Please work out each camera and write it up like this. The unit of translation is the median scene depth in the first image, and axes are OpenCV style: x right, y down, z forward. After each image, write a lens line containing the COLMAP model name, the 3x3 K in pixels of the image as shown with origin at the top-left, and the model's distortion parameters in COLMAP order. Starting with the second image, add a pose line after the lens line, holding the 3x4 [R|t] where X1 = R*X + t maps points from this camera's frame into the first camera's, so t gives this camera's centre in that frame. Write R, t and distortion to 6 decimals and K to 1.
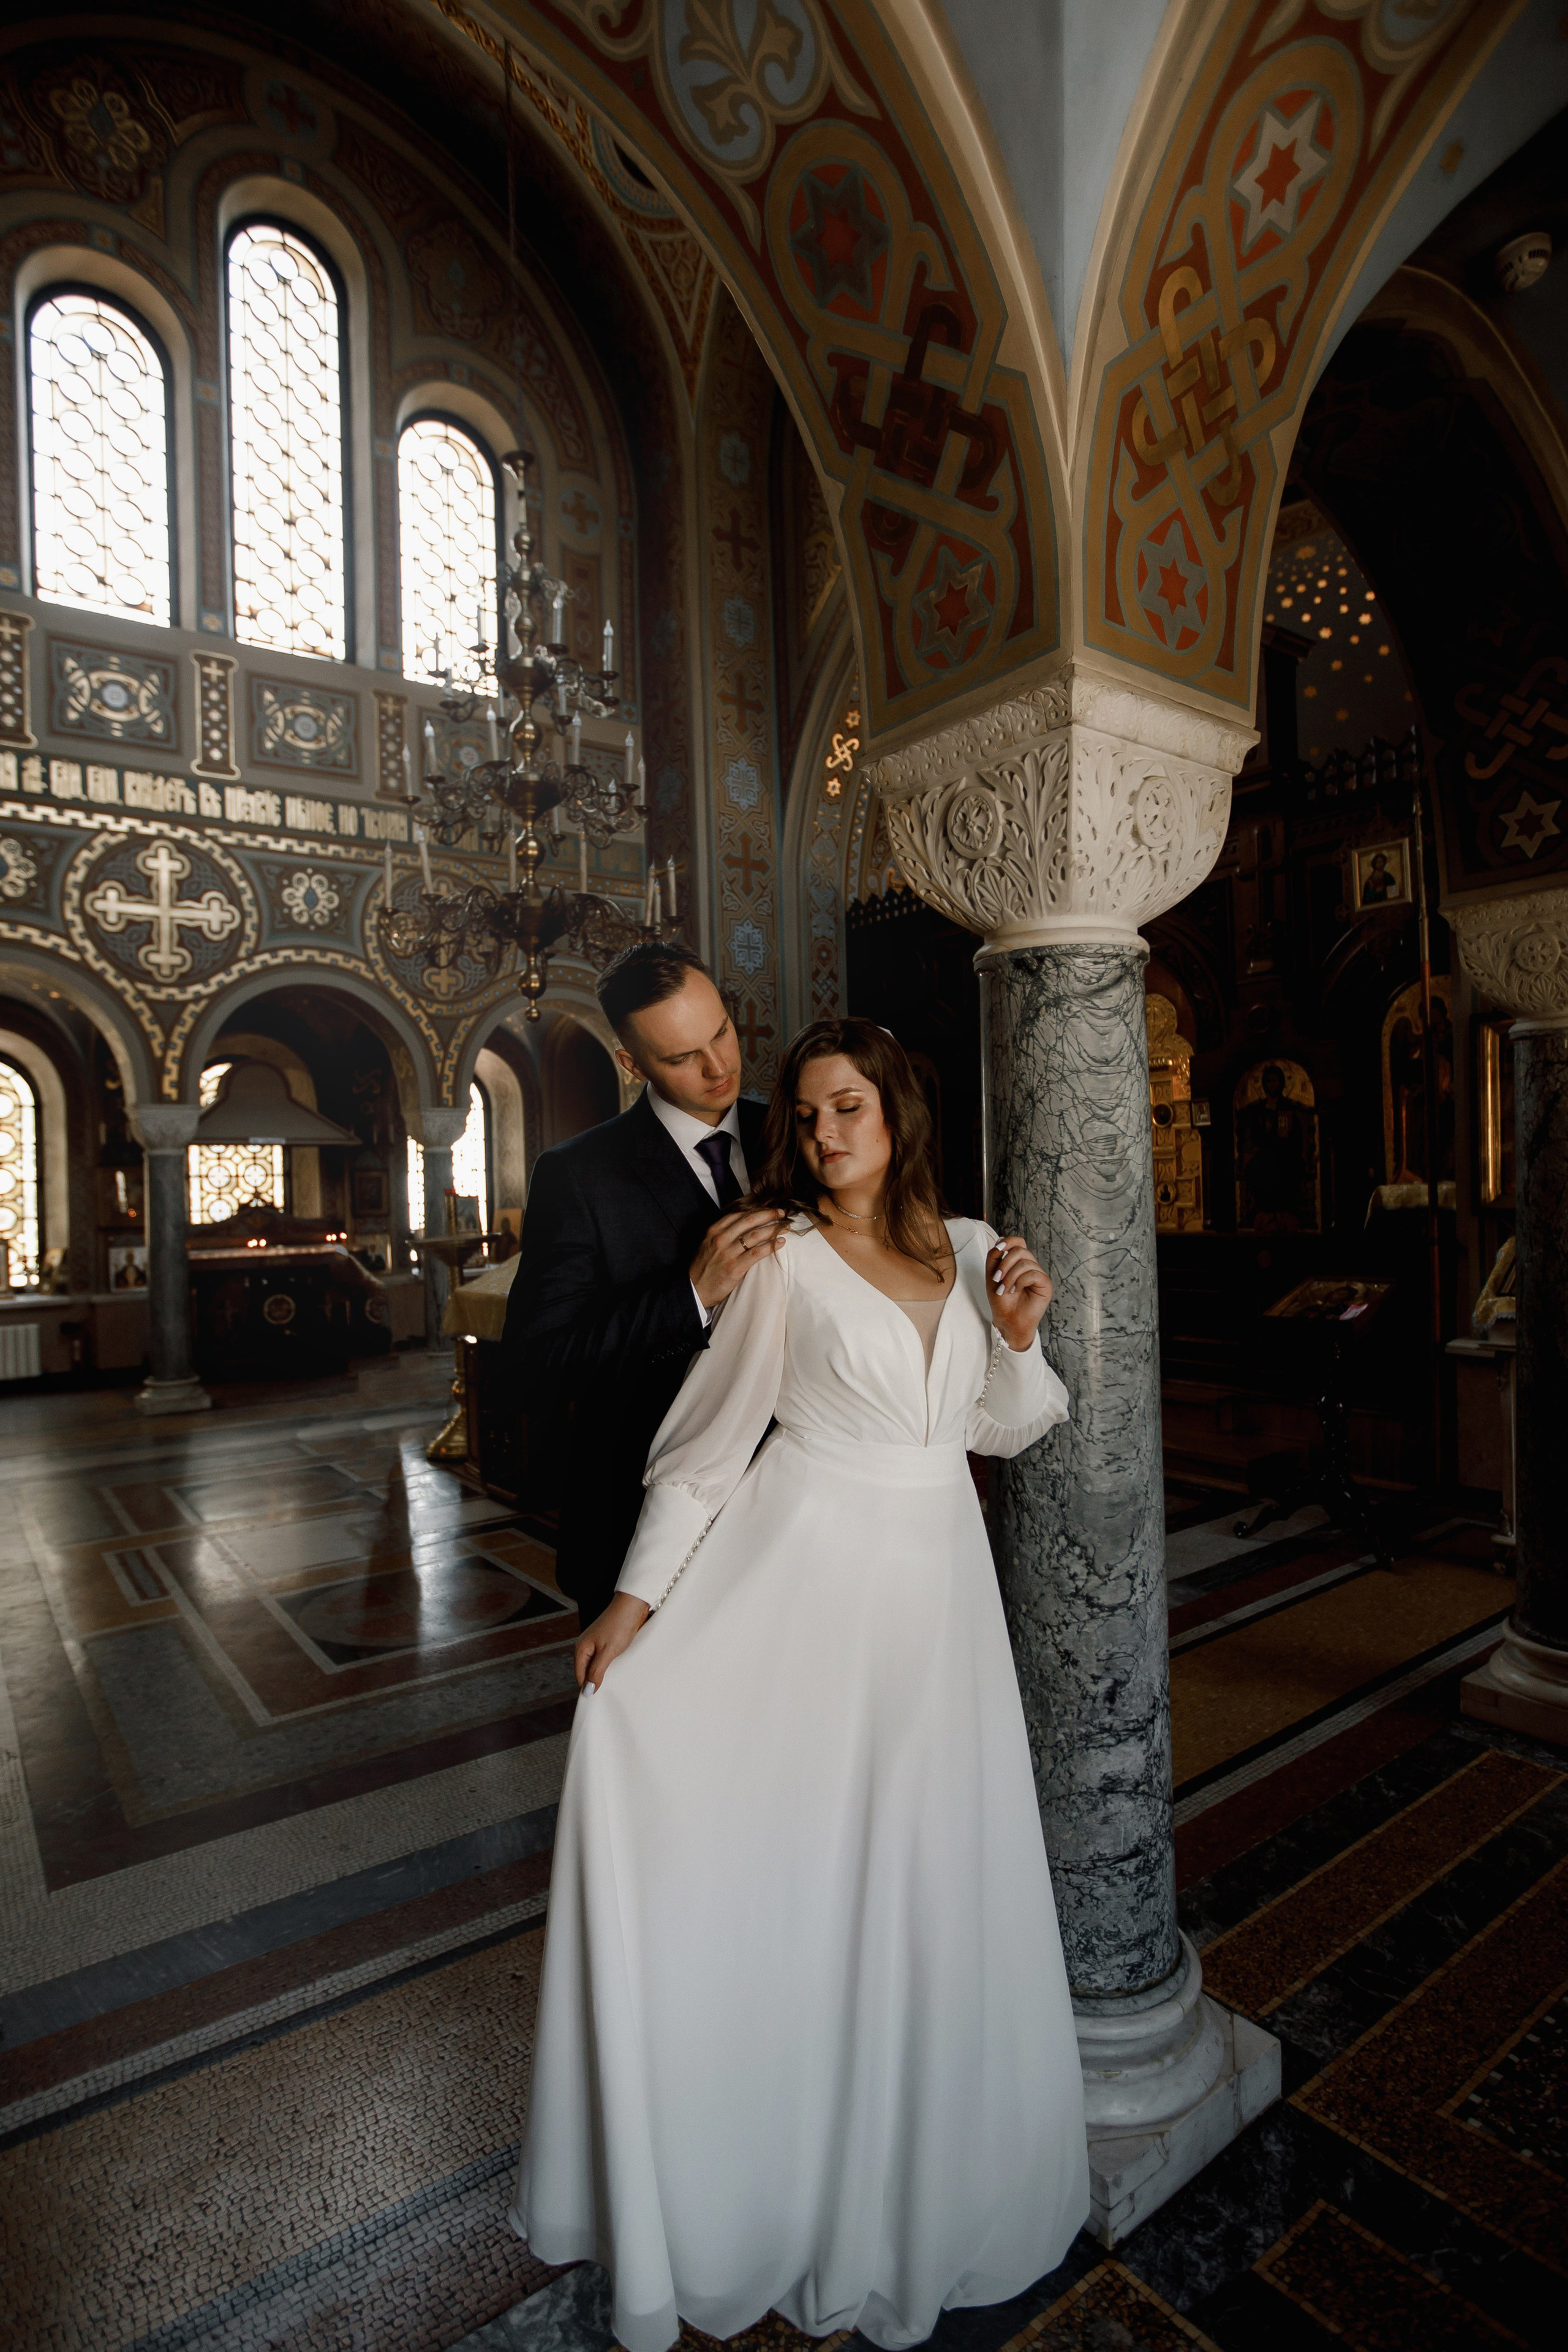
lens RADIAL K [[1174.6, 0, 774.3], [0, 1174.6, 1181.3], [0, 0, 1]] dist [-0.029284, 0.000374]
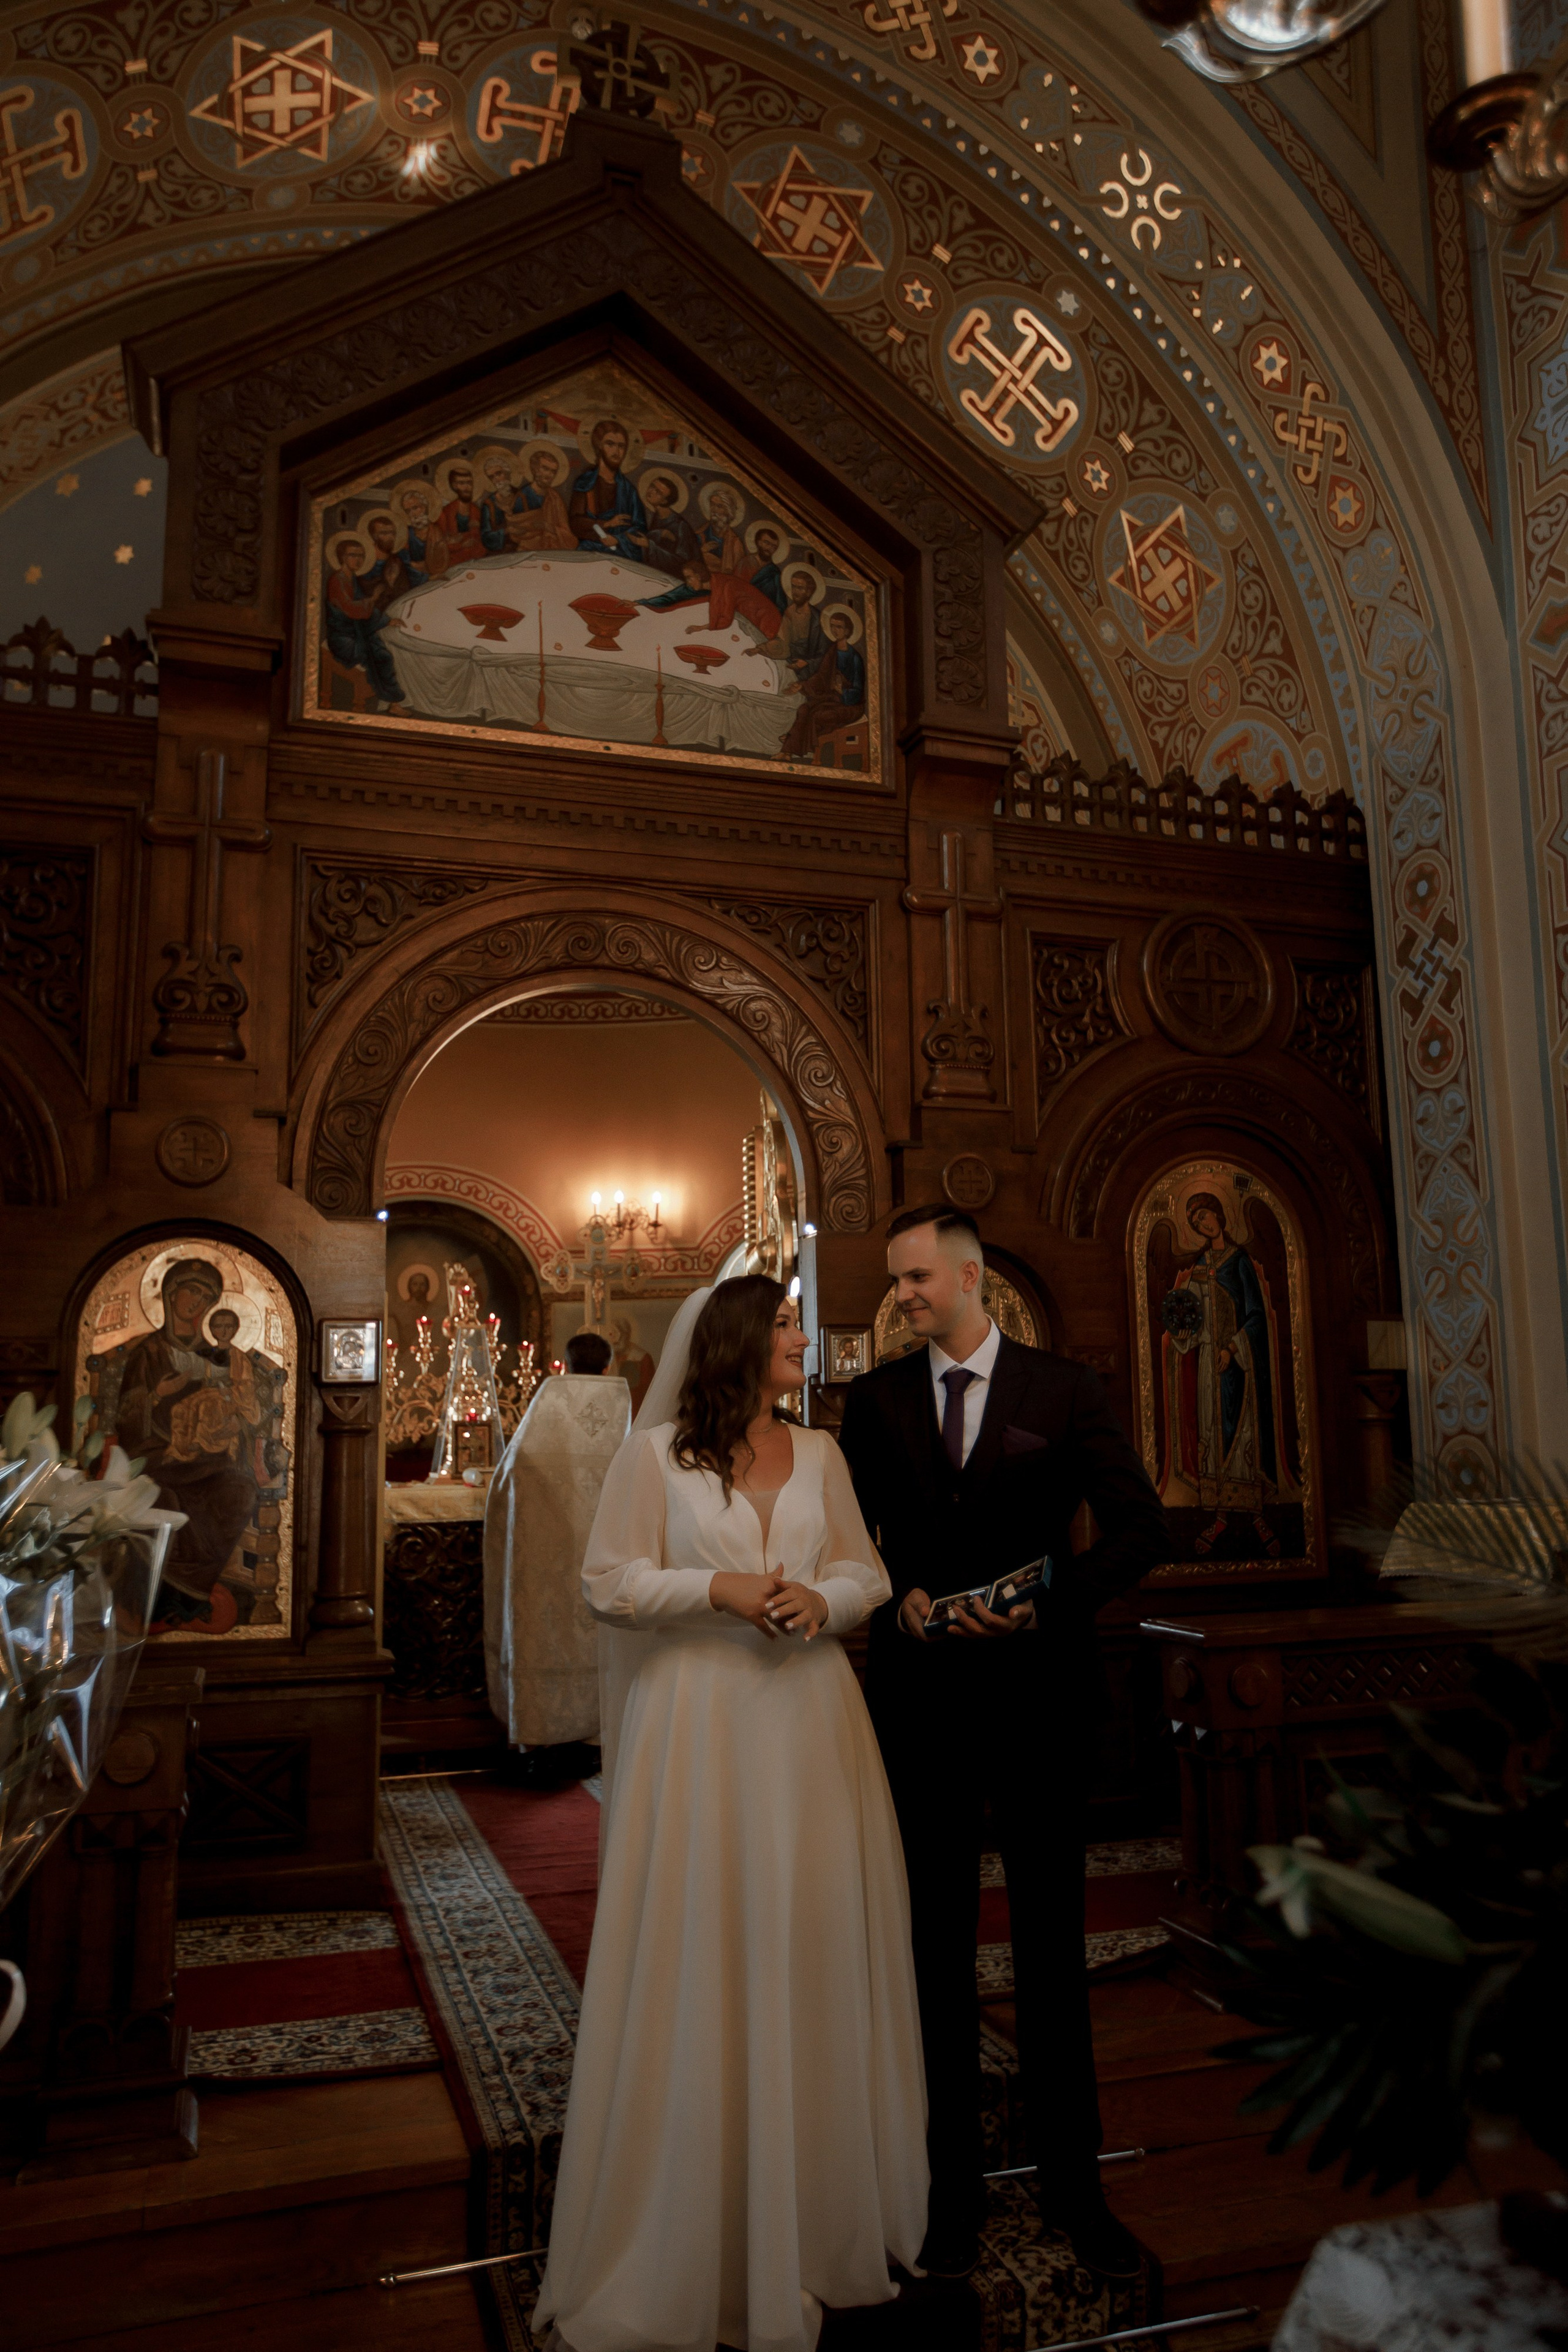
lens RADIAL K [[1671.1, 0, 784.0], [0, 1671.1, 1176.0], [0, 0, 1]] dist [-0.029254, 0.074178]
pose [[0.320466, 0.168950, 0.932072, -0.371259], [0.006776, 0.983532, -0.180608, -0.010440], [-0.947236, 0.064194, 0.314043, 1.053750]]
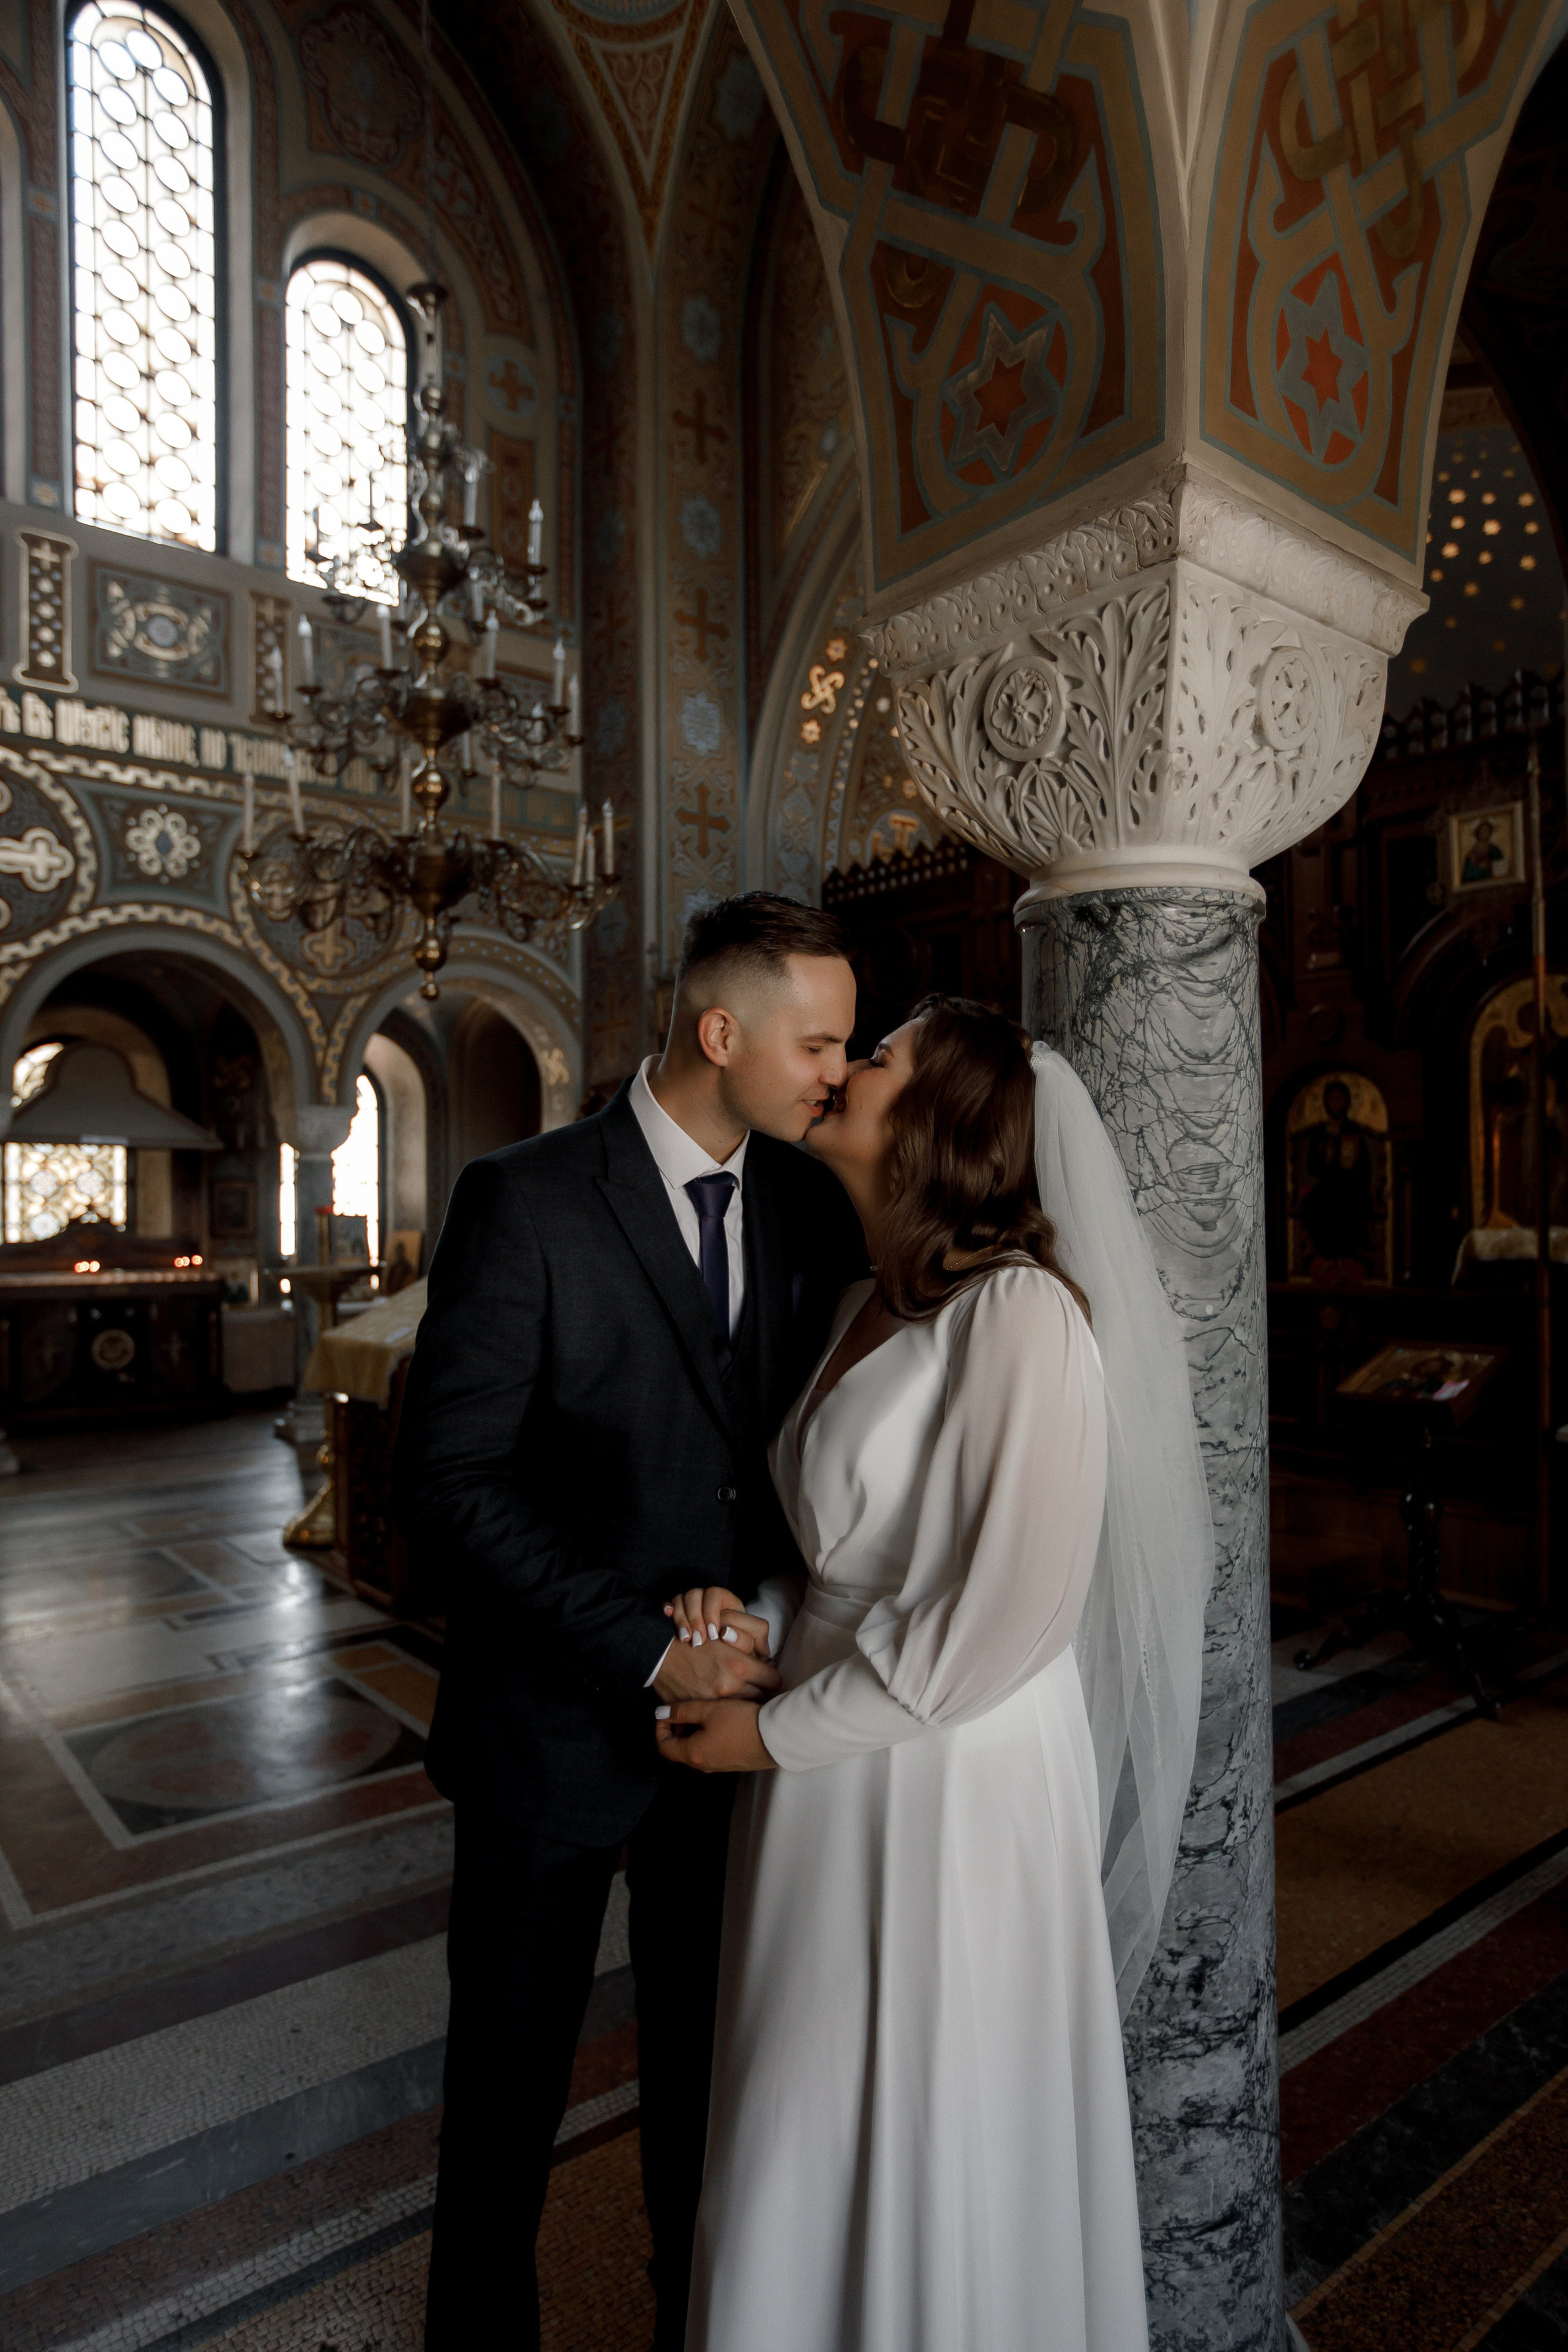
lens RADIAL K [[1383.6, 0, 781.7], [0, 1383.6, 1191.0], [0, 0, 1]] dist [0.000049, -0.000073]
pose [[0.998987, 0.023818, 0.038190, 0.000789], [-0.023435, 0.999671, -0.010443, -0.002360], [-0.038426, 0.009538, 0.999216, 0.051931]]
